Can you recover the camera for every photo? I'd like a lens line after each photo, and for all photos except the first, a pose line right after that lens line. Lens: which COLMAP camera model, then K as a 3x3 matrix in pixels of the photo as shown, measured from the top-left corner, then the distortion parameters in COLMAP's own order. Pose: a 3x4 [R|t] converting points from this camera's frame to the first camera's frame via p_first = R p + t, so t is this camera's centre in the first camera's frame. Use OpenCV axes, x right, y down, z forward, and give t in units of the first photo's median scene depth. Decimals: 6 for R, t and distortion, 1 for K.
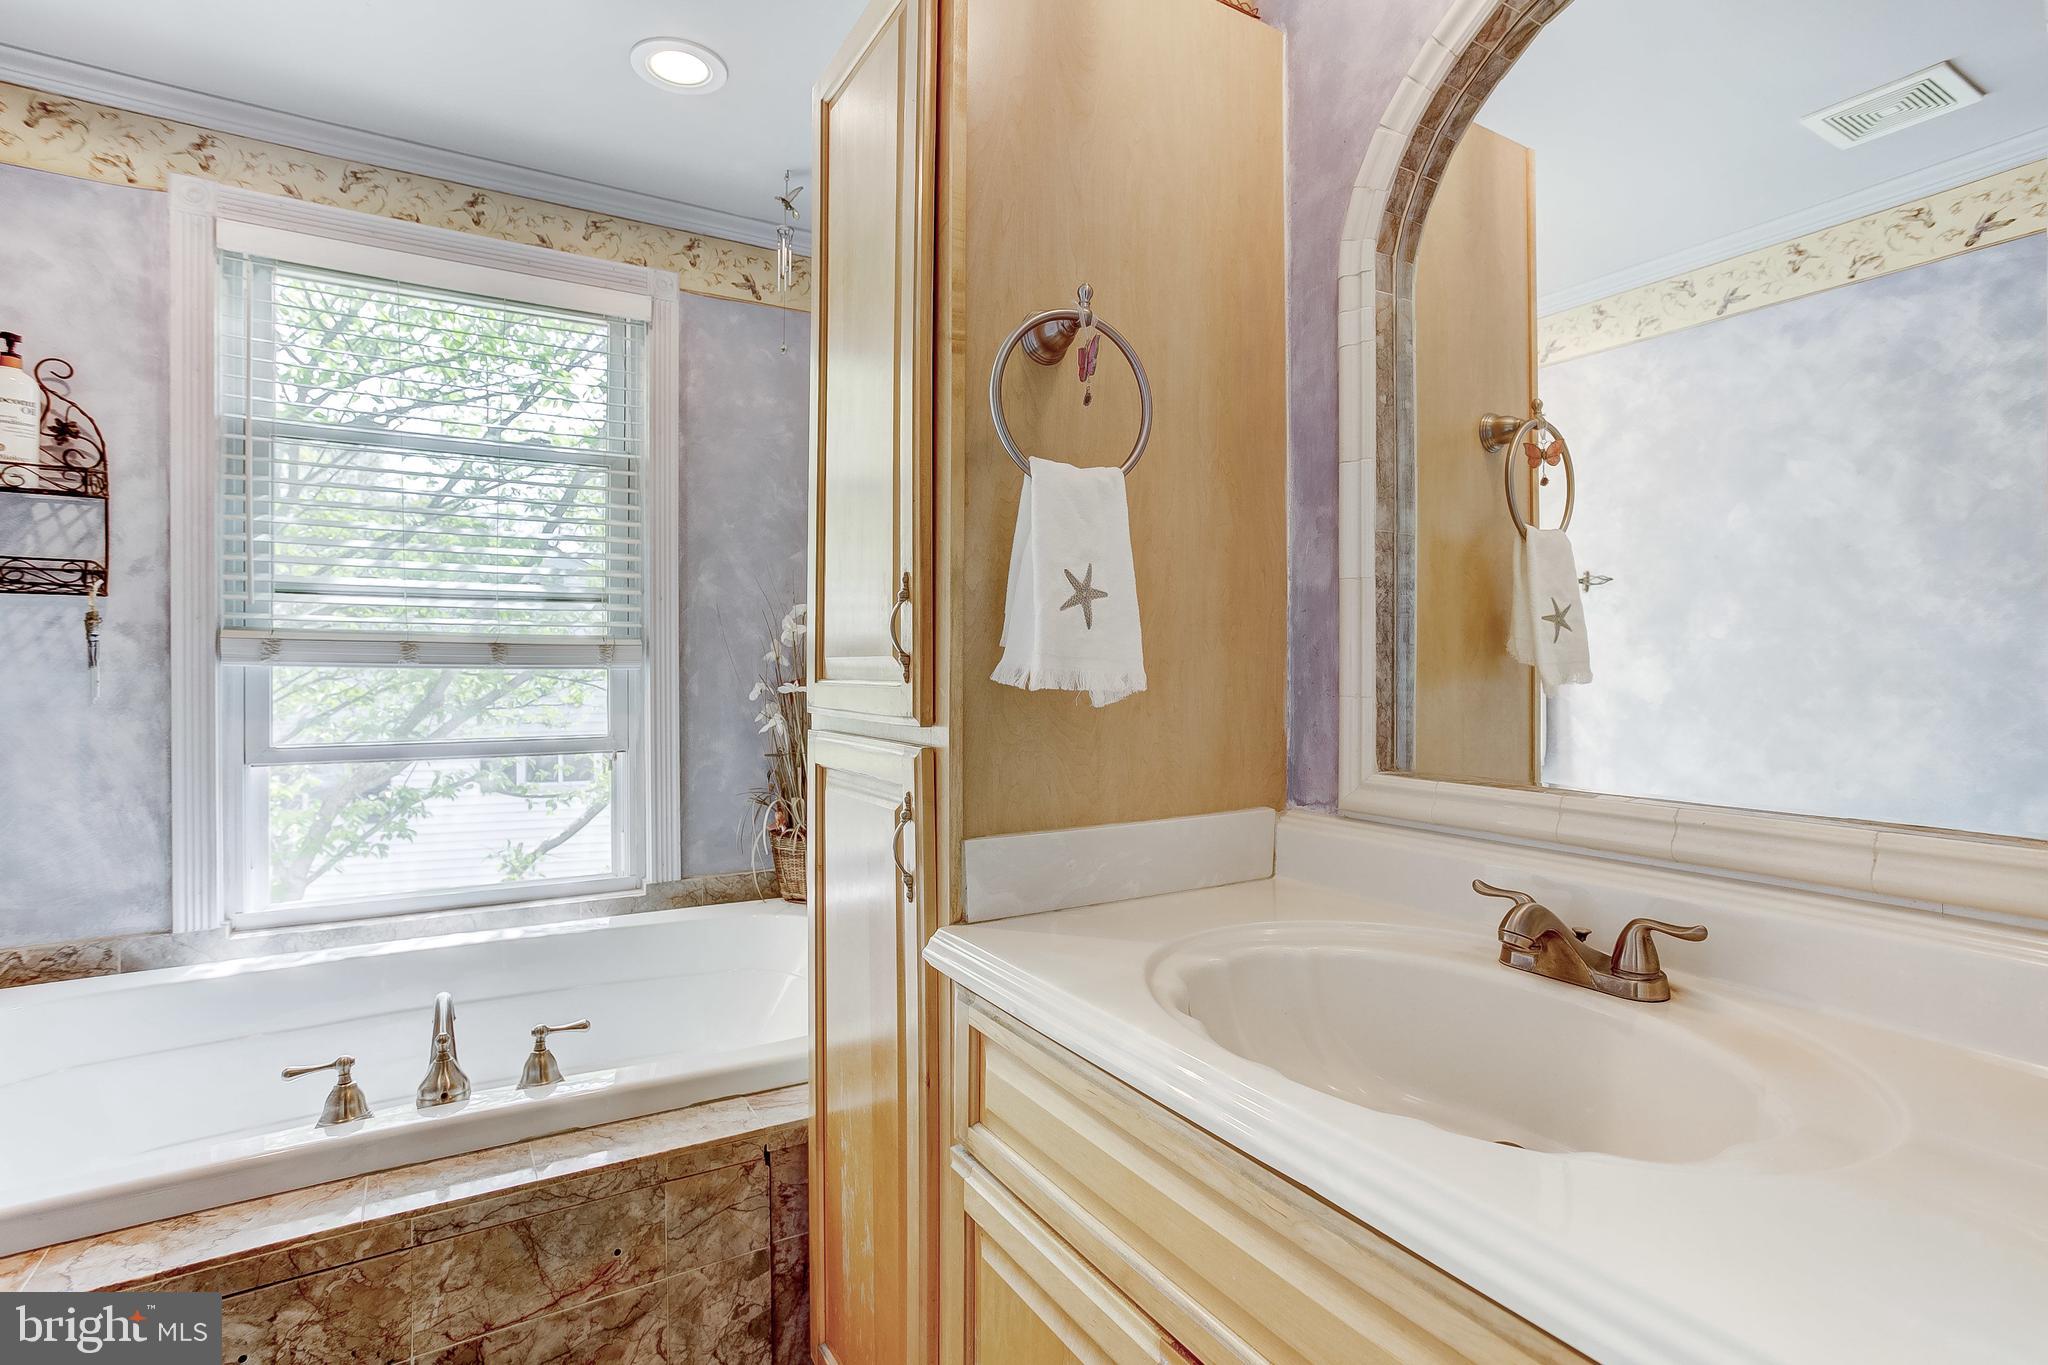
lens RADIAL K [[986.7, 0, 985.7], [0, 986.7, 660.4], [0, 0, 1]] dist [-0.027415, 0.032287]
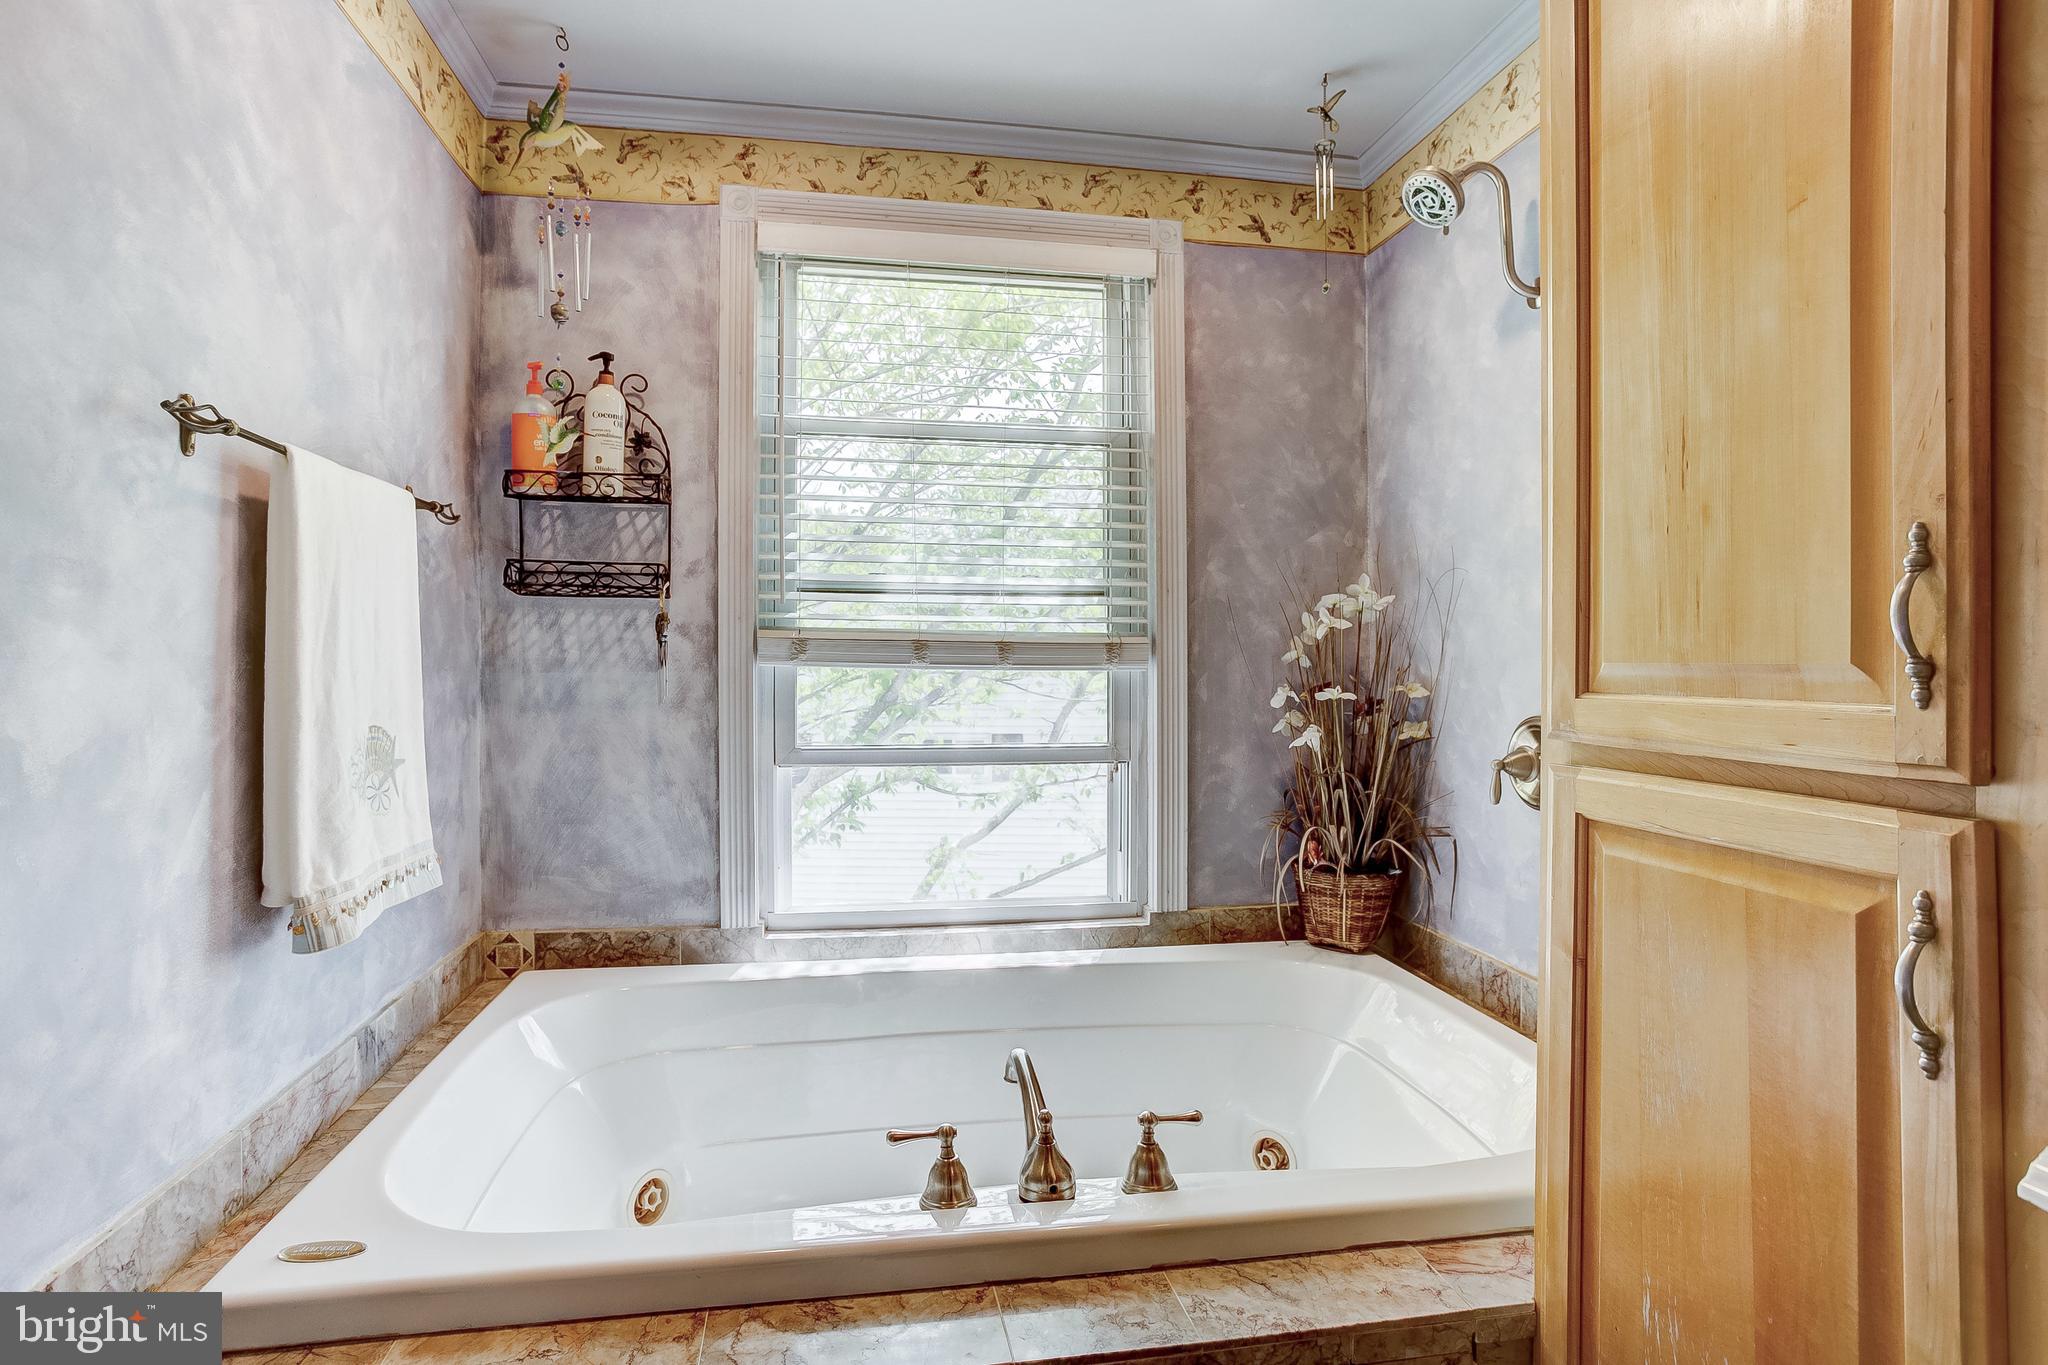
lens RADIAL K [[986.7, 0, 985.7], [0, 986.7, 660.4], [0, 0, 1]] dist [-0.027415, 0.032287]
pose [[0.939390, 0.001935, -0.342844, -0.219652], [-0.001193, 0.999996, 0.002374, -0.002669], [0.342848, -0.001821, 0.939389, 0.138732]]
